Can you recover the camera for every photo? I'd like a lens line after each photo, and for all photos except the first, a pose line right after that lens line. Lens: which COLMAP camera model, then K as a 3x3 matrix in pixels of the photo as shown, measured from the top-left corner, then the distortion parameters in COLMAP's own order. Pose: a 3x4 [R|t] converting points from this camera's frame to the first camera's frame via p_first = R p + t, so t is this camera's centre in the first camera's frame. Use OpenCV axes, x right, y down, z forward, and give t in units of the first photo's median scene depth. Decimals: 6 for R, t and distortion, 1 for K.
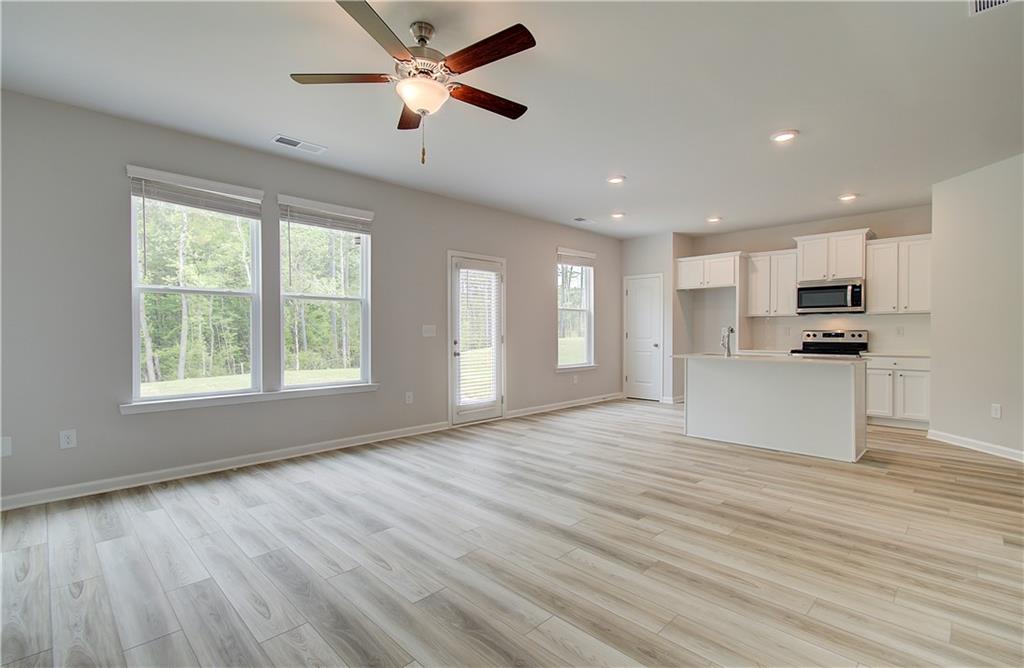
lens RADIAL K [[463.1, 0, 481.4], [0, 463.1, 337.2], [0, 0, 1]] dist [-0.020189, 0.000169]
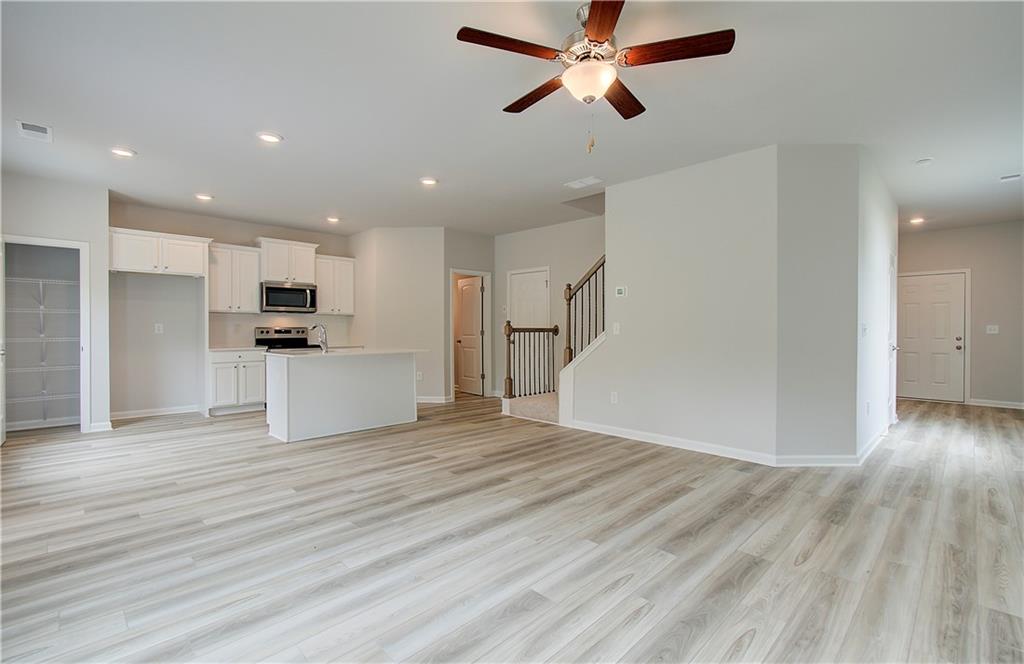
lens RADIAL K [[458.5, 0, 552.0], [0, 458.5, 332.9], [0, 0, 1]] dist [-0.000238, -0.000787]
pose [[-0.077877, -0.009636, 0.996916, -0.705603], [0.007480, 0.999919, 0.010249, -0.014320], [-0.996935, 0.008255, -0.077799, 0.758076]]
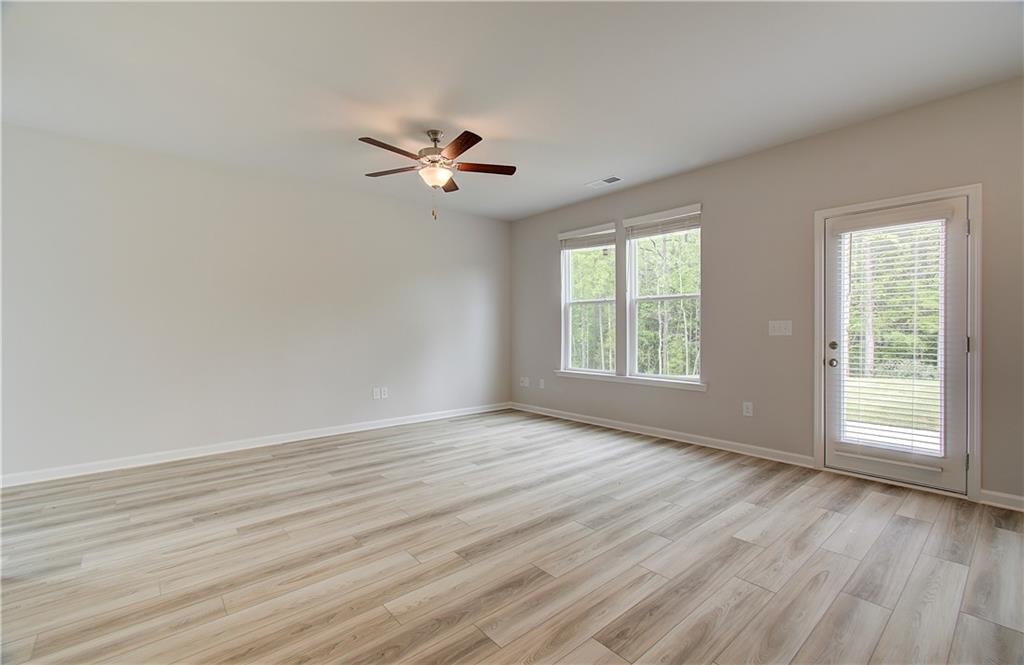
lens RADIAL K [[446.7, 0, 545.2], [0, 446.7, 329.7], [0, 0, 1]] dist [0.001617, 0.000348]
pose [[-0.001910, 0.006624, -0.999976, 0.903902], [-0.005288, 0.999964, 0.006634, -0.019300], [0.999984, 0.005300, -0.001875, 0.900411]]
